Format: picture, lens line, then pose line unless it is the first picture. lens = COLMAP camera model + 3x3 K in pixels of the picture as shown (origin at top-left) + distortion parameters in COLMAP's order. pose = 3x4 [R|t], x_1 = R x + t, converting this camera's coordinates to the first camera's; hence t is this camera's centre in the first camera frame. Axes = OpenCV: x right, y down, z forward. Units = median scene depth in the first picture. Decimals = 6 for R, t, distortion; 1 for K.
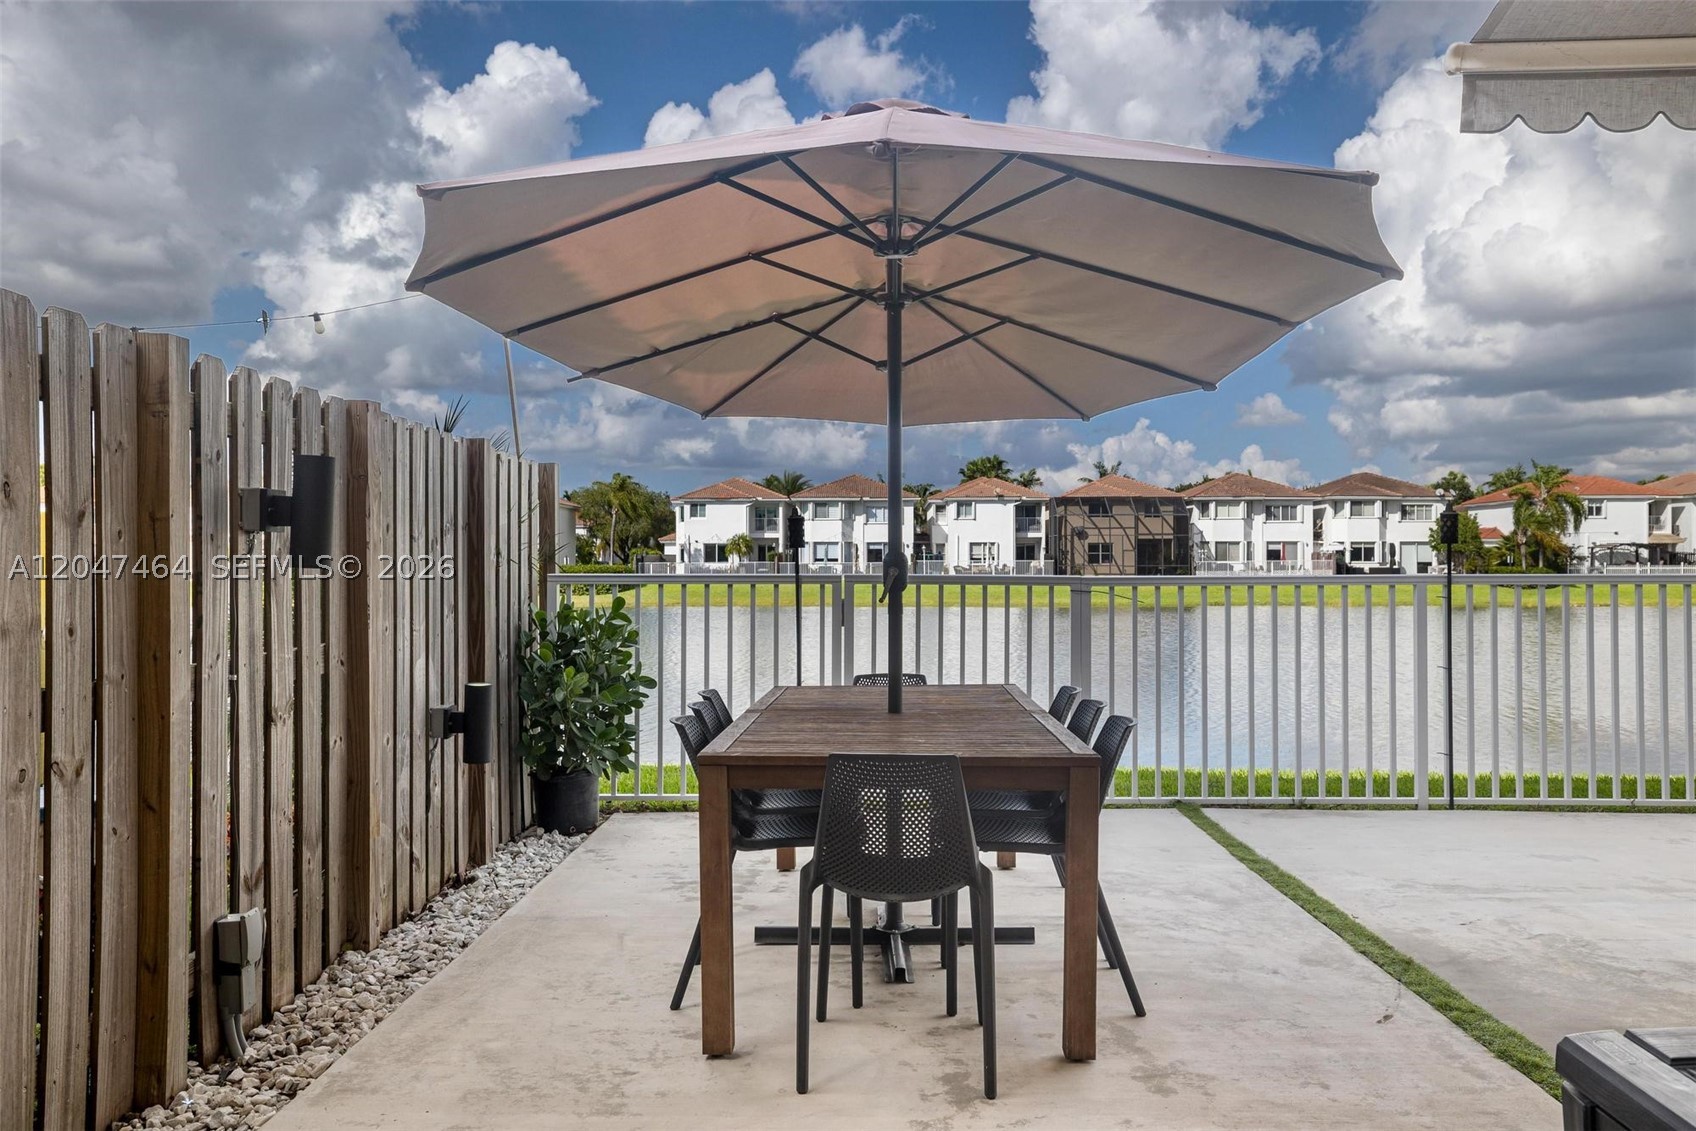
lens RADIAL K [[1366.0, 0, 860.1], [0, 1366.0, 554.9], [0, 0, 1]] dist [0.006967, 0.040070]
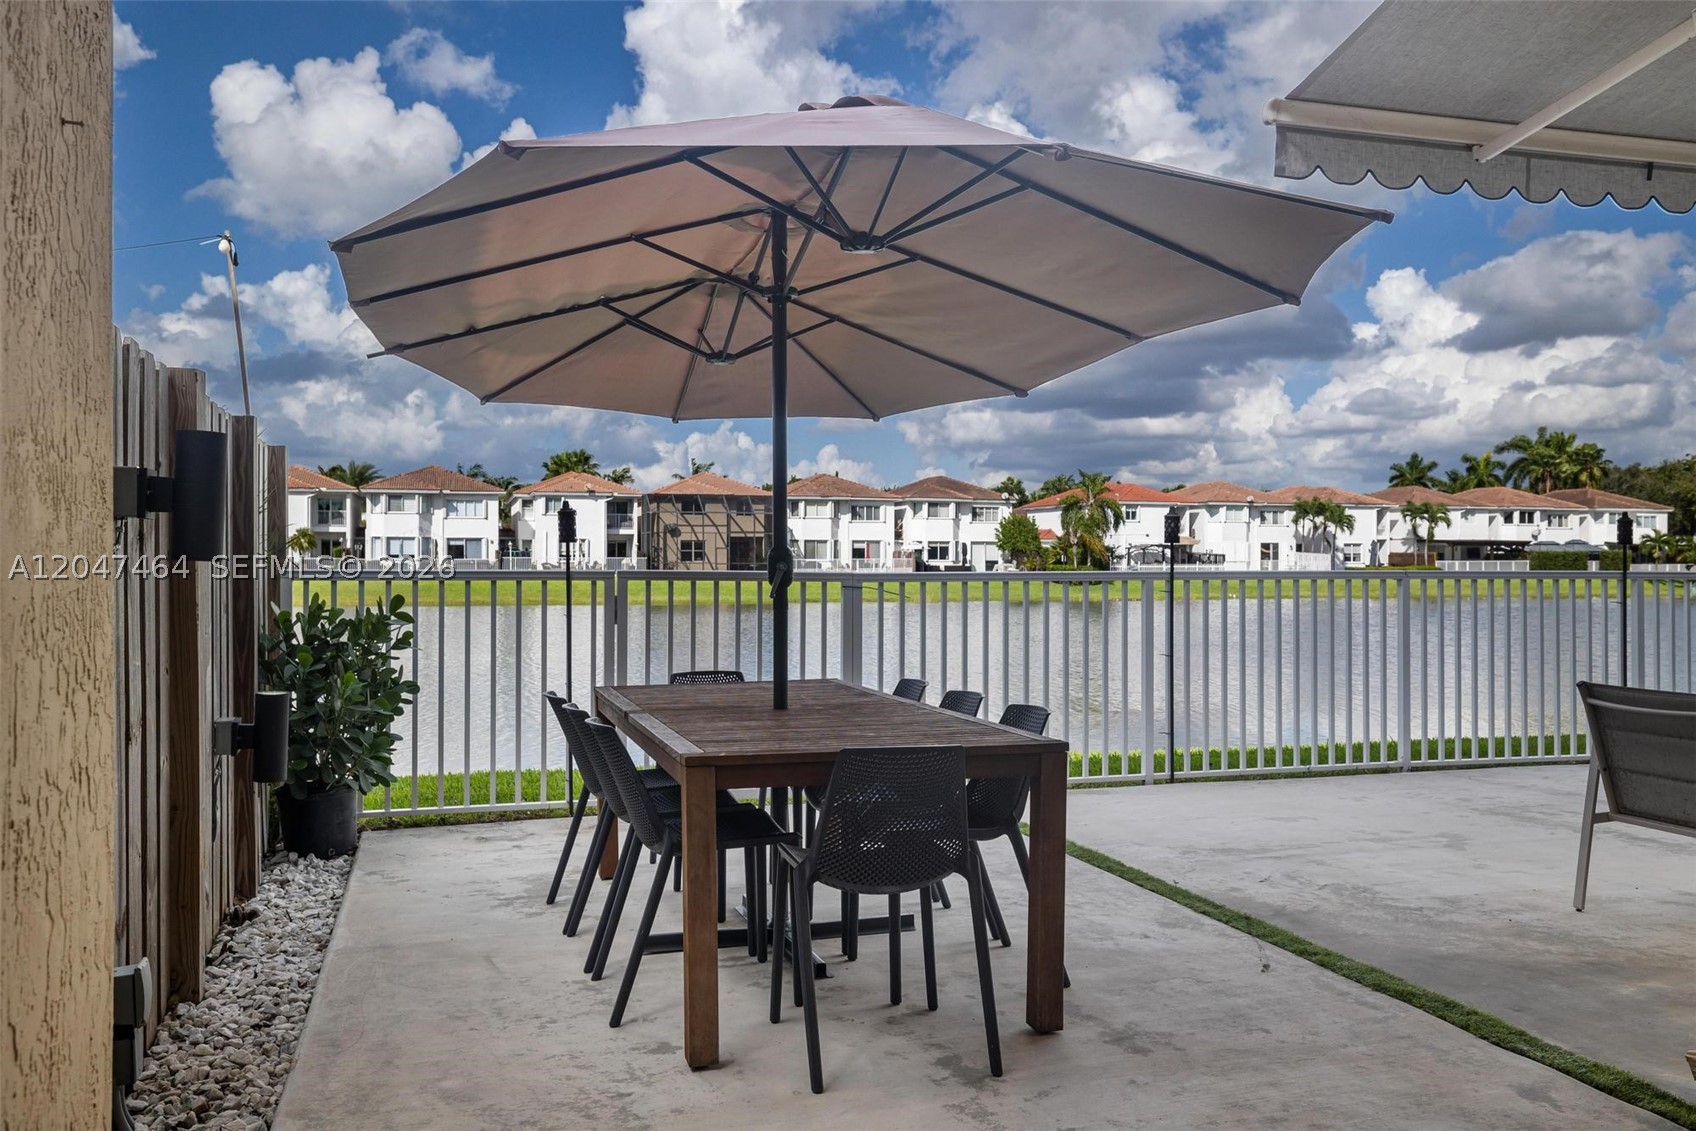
lens RADIAL K [[1376.2, 0, 855.5], [0, 1376.2, 561.9], [0, 0, 1]] dist [0.009059, 0.044051]
pose [[0.948998, 0.003137, 0.315268, -0.196801], [-0.005361, 0.999966, 0.006189, 0.001707], [-0.315238, -0.007563, 0.948983, 0.028024]]
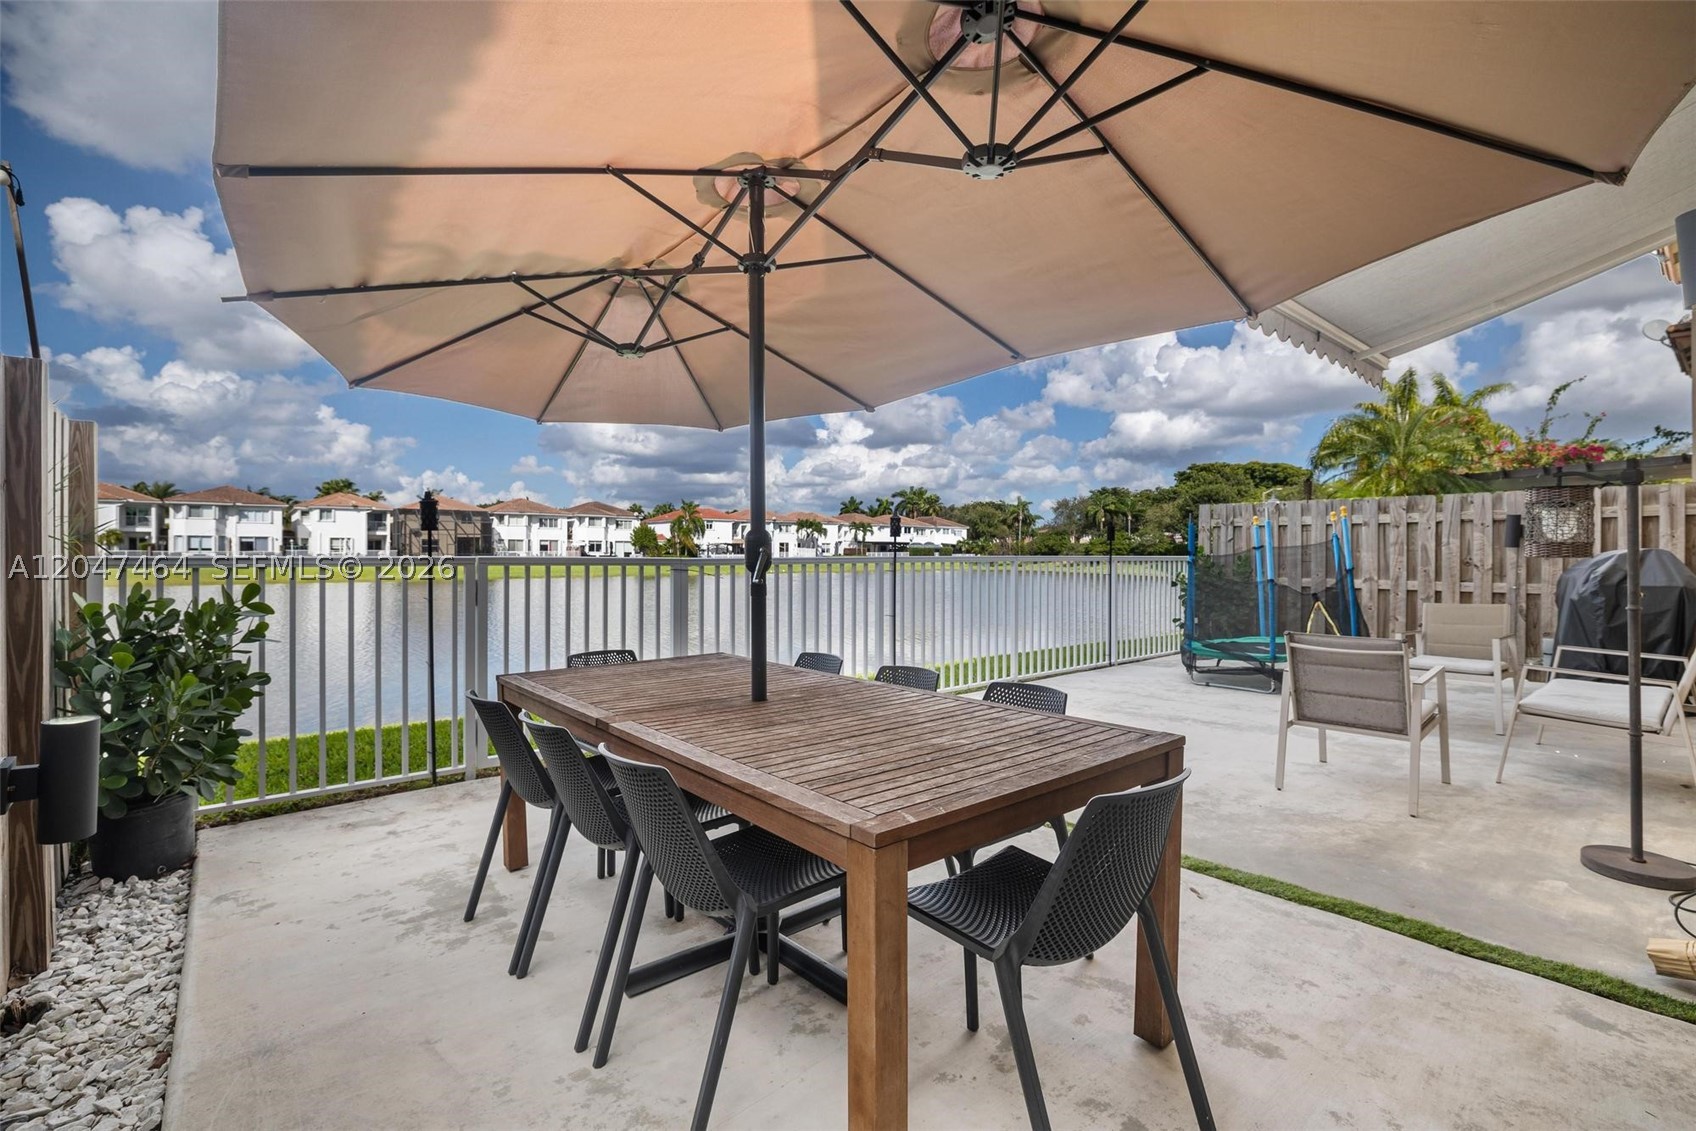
lens RADIAL K [[737.8, 0, 836.2], [0, 737.8, 550.6], [0, 0, 1]] dist [-0.036367, 0.010718]
pose [[0.745608, 0.005204, 0.666364, -0.227861], [-0.006631, 0.999978, -0.000390, 0.010340], [-0.666352, -0.004128, 0.745626, 0.482549]]
